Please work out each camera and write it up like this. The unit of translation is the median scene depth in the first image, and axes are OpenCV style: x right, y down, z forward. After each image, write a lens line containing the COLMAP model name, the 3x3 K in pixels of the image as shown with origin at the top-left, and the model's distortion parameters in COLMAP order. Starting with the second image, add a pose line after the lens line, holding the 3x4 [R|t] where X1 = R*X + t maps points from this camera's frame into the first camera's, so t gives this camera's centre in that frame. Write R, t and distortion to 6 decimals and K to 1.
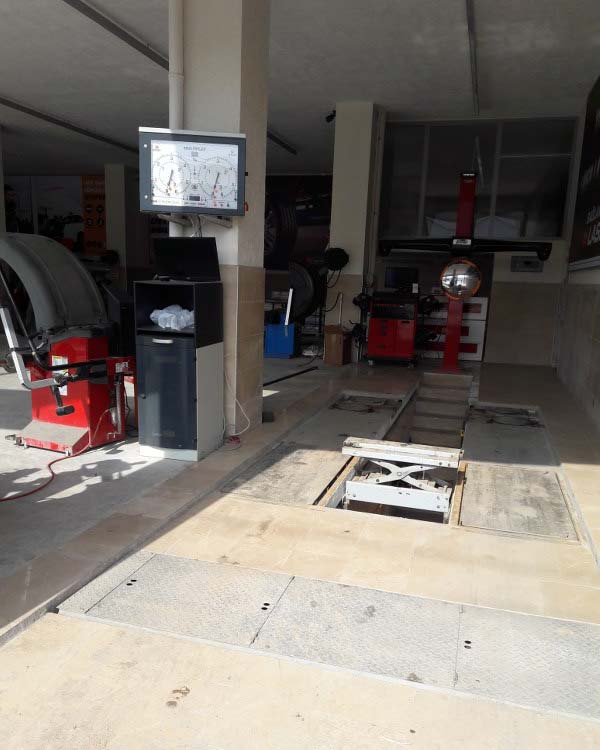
lens RADIAL K [[665.2, 0, 302.0], [0, 665.2, 425.9], [0, 0, 1]] dist [0.189816, -0.385832]
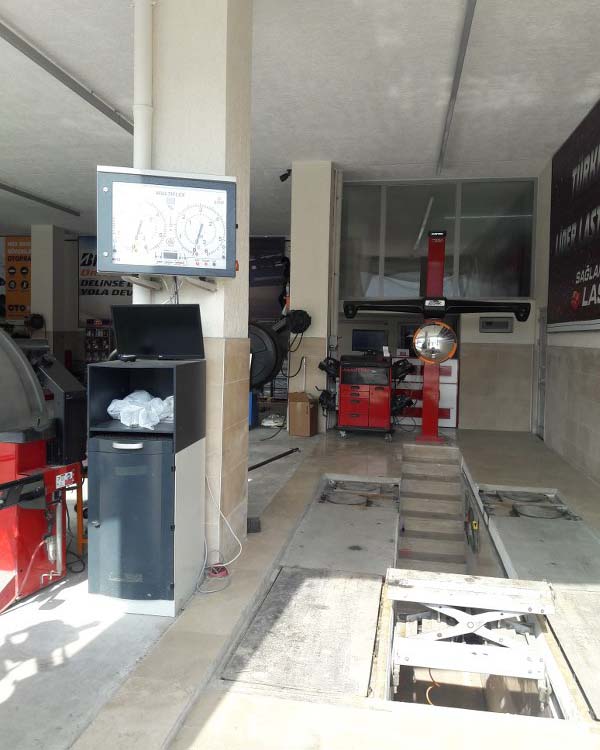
lens RADIAL K [[664.3, 0, 300.0], [0, 664.3, 375.0], [0, 0, 1]] dist [0.190073, -0.479469]
pose [[0.993711, -0.020990, 0.109987, -0.093026], [0.037668, 0.987688, -0.151834, -0.076732], [-0.105445, 0.155023, 0.982267, 0.244605]]
